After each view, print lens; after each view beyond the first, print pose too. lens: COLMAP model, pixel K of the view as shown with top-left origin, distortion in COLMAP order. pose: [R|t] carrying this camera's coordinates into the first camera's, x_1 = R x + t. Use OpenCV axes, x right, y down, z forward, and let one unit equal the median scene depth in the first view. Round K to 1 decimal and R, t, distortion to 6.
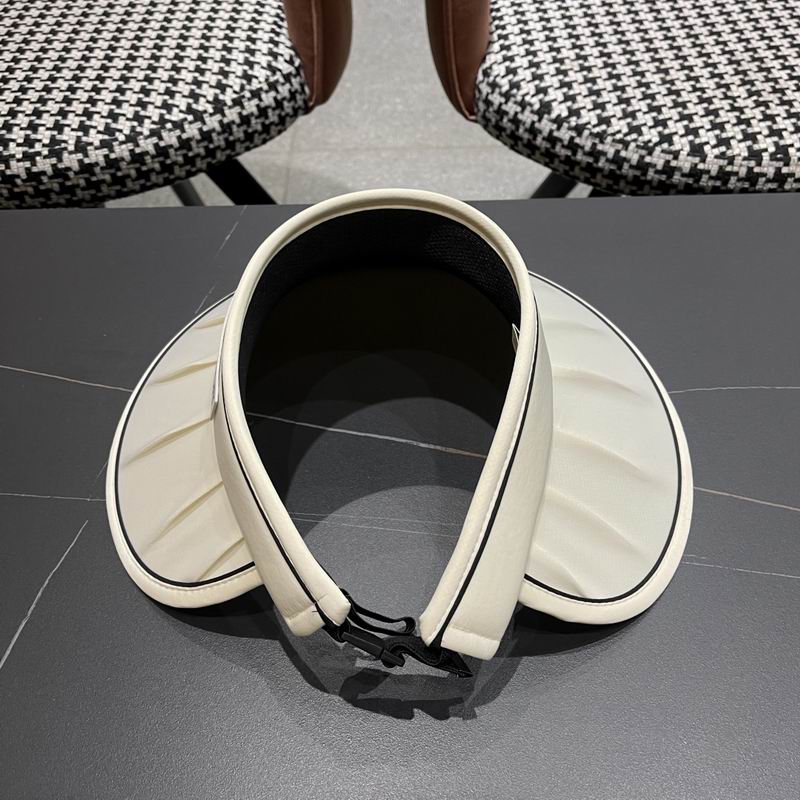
lens RADIAL K [[838.7, 0, 398.8], [0, 838.7, 415.9], [0, 0, 1]] dist [0.018564, 0.000000]
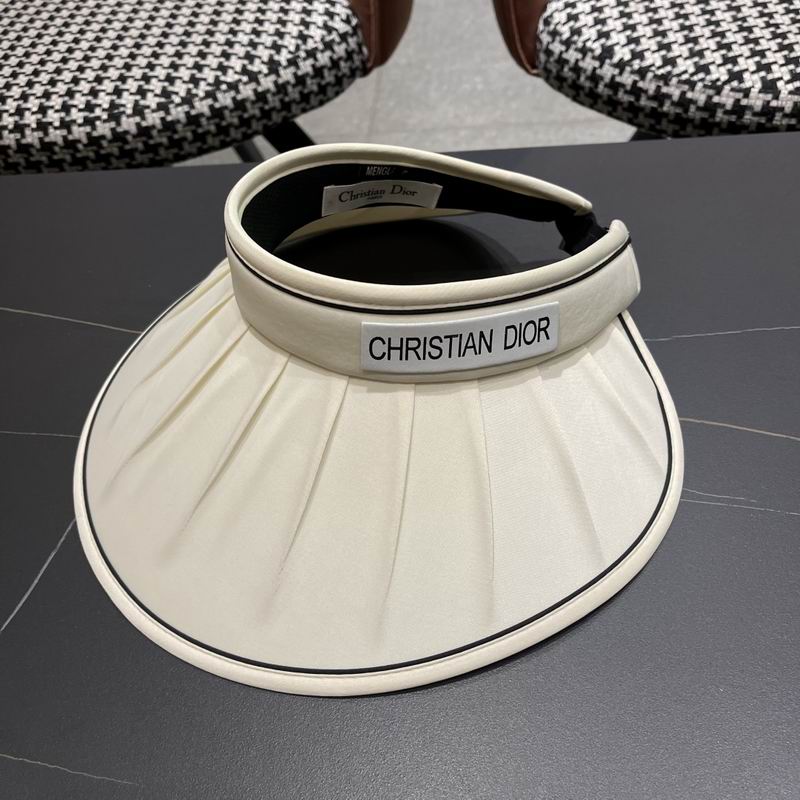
lens RADIAL K [[838.7, 0, 406.1], [0, 838.7, 420.6], [0, 0, 1]] dist [0.018564, 0.000000]
pose [[0.993923, 0.002433, -0.110055, 0.053570], [-0.002335, 0.999997, 0.001017, 0.050844], [0.110057, -0.000754, 0.993925, 0.024503]]
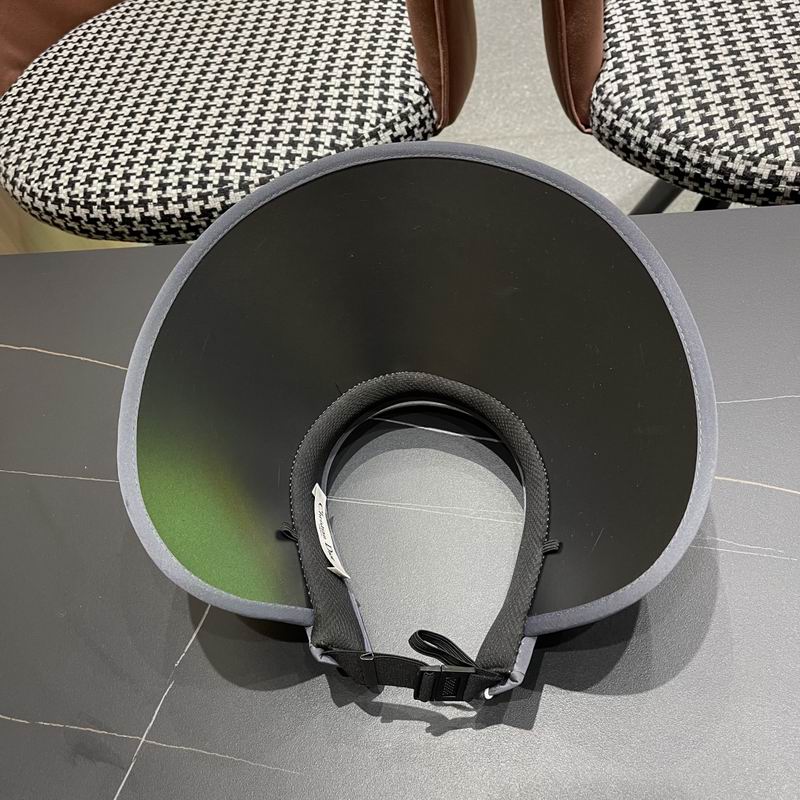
lens RADIAL K [[838.7, 0, 397.1], [0, 838.7, 410.6], [0, 0, 1]] dist [0.018564, 0.000000]
pose [[0.986207, -0.006010, -0.165407, 0.024757], [0.012695, 0.999143, 0.039388, -0.046328], [0.165029, -0.040945, 0.985438, -0.128409]]
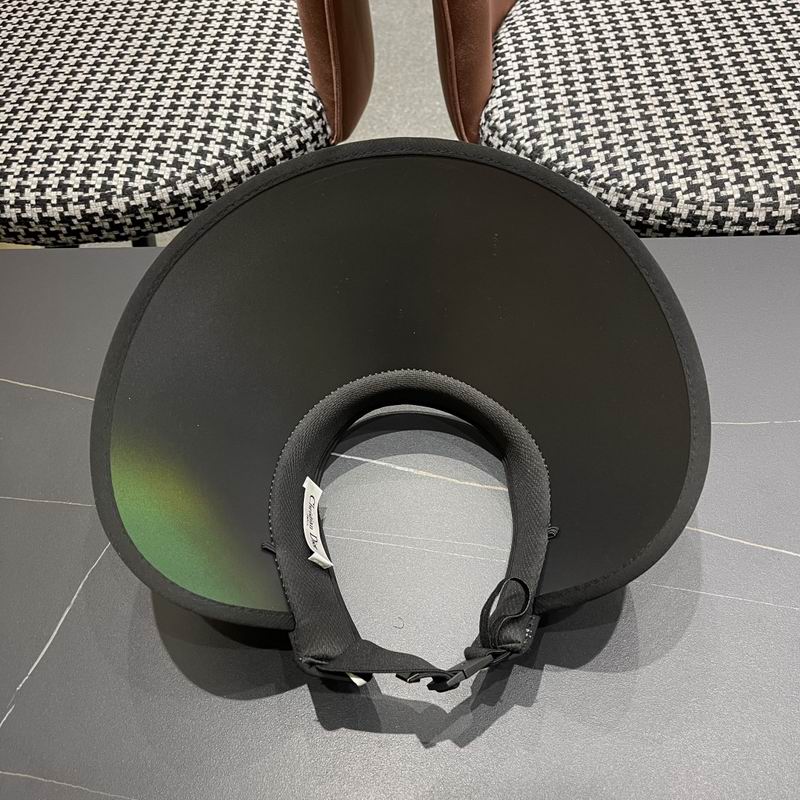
lens RADIAL K [[838.7, 0, 406.5], [0, 838.7, 407.6], [0, 0, 1]] dist [0.018564, 0.000000]
pose [[0.997510, 0.016543, -0.068556, 0.083336], [-0.014488, 0.999434, 0.030356, -0.060925], [0.069020, -0.029287, 0.997185, -0.124748]]
